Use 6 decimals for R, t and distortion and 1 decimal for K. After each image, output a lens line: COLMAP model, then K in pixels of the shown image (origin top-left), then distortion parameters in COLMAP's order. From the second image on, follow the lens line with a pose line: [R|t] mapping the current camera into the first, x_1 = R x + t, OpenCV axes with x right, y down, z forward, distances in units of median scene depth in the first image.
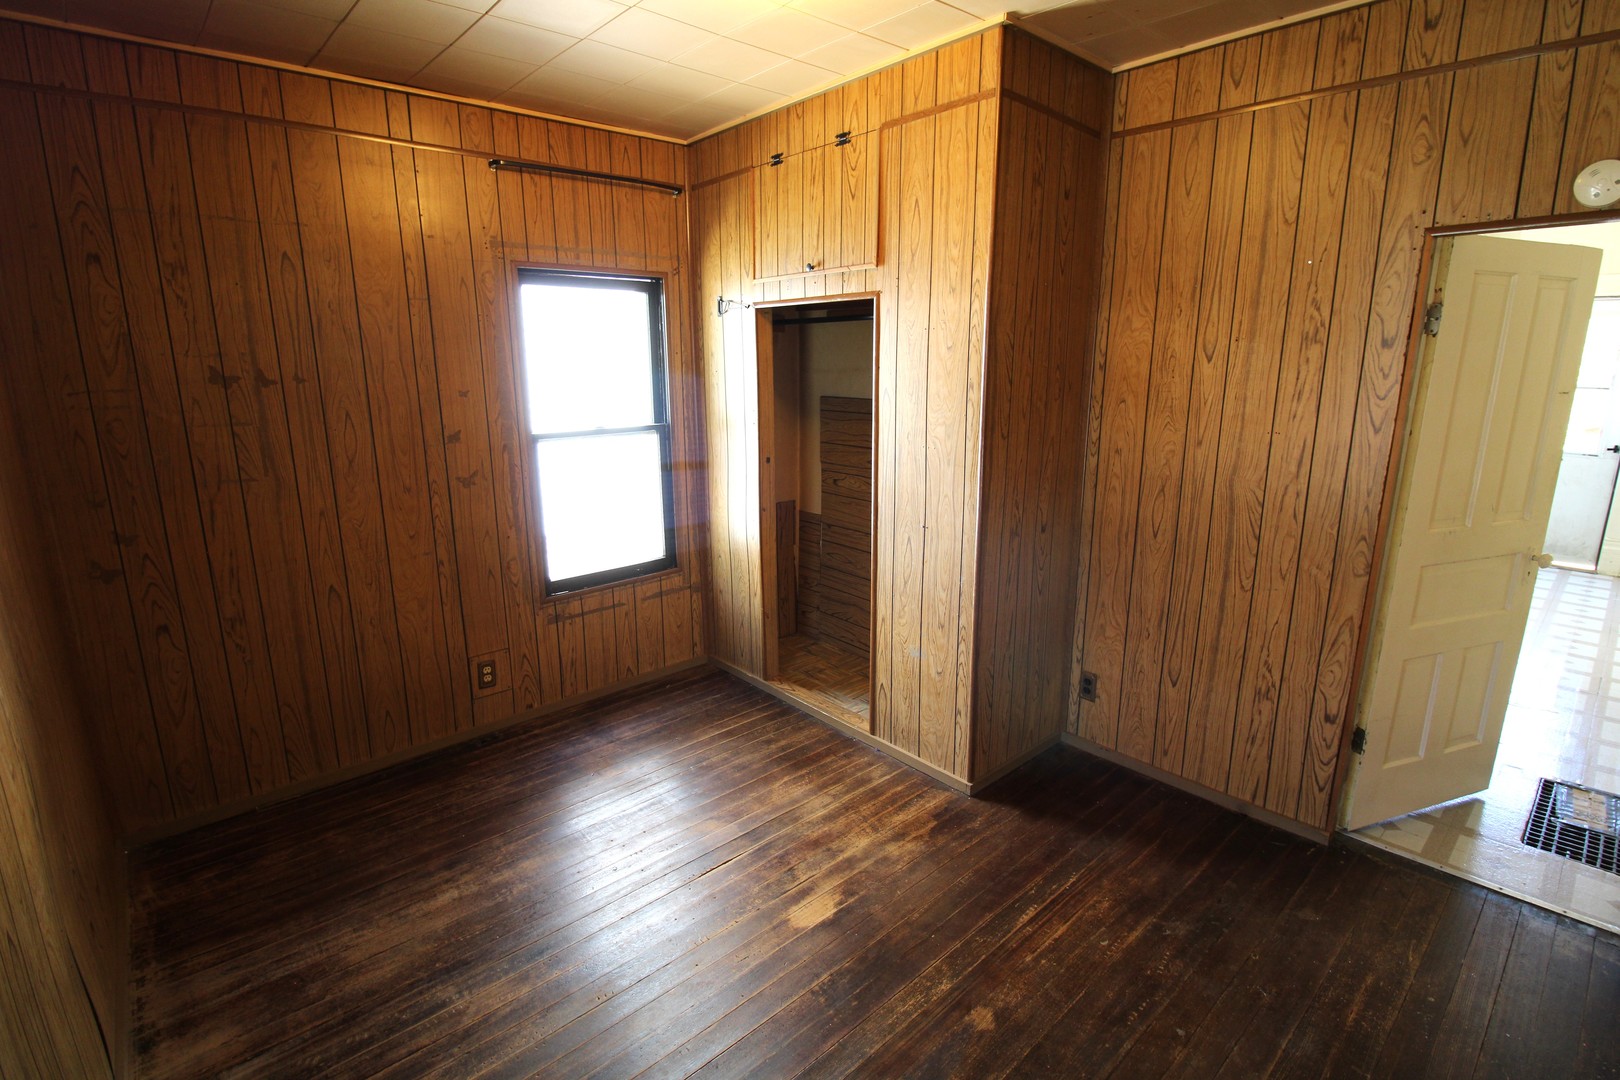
lens RADIAL K [[754.1, 0, 812.9], [0, 754.1, 529.6], [0, 0, 1]] dist [0.003046, -0.015760]
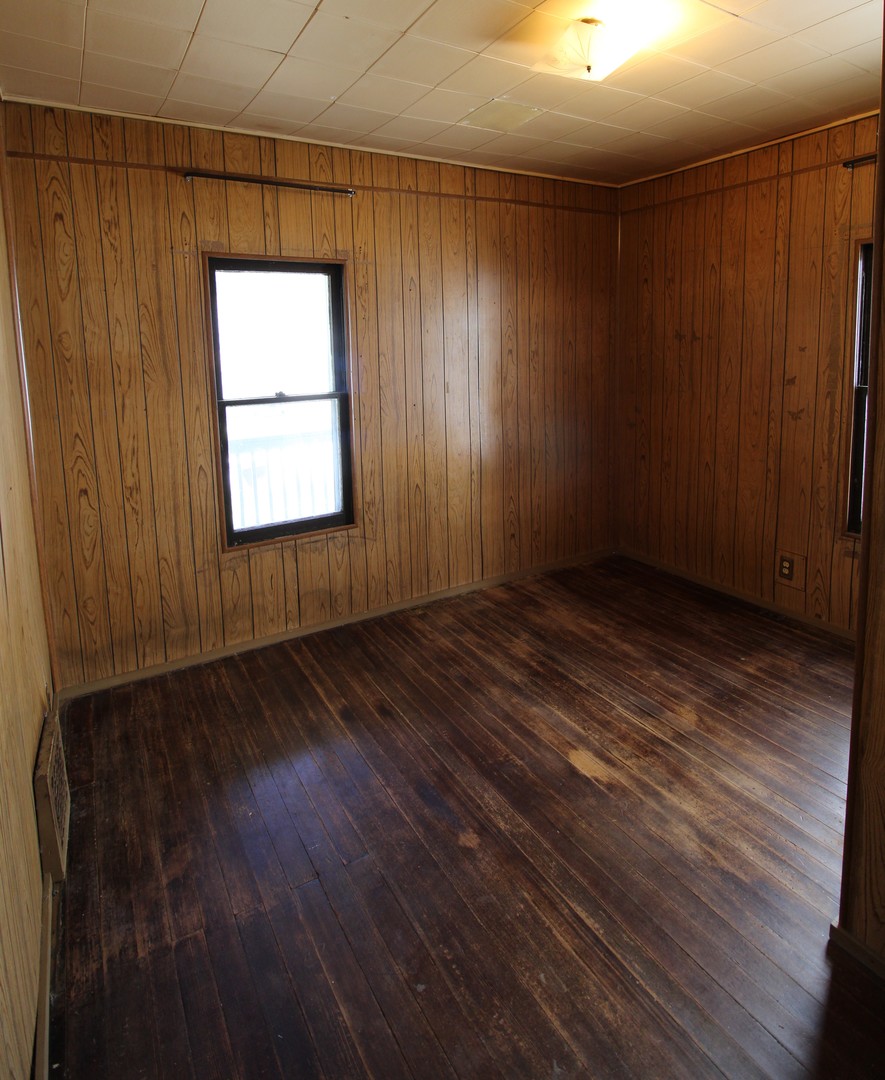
lens RADIAL K [[630.1, 0, 439.5], [0, 630.1, 409.9], [0, 0, 1]] dist [0.000450, -0.016910]
pose [[-0.206906, 0.119858, -0.970991, 0.881007], [-0.192885, 0.967991, 0.160589, -0.158023], [0.959159, 0.220517, -0.177164, 0.735295]]
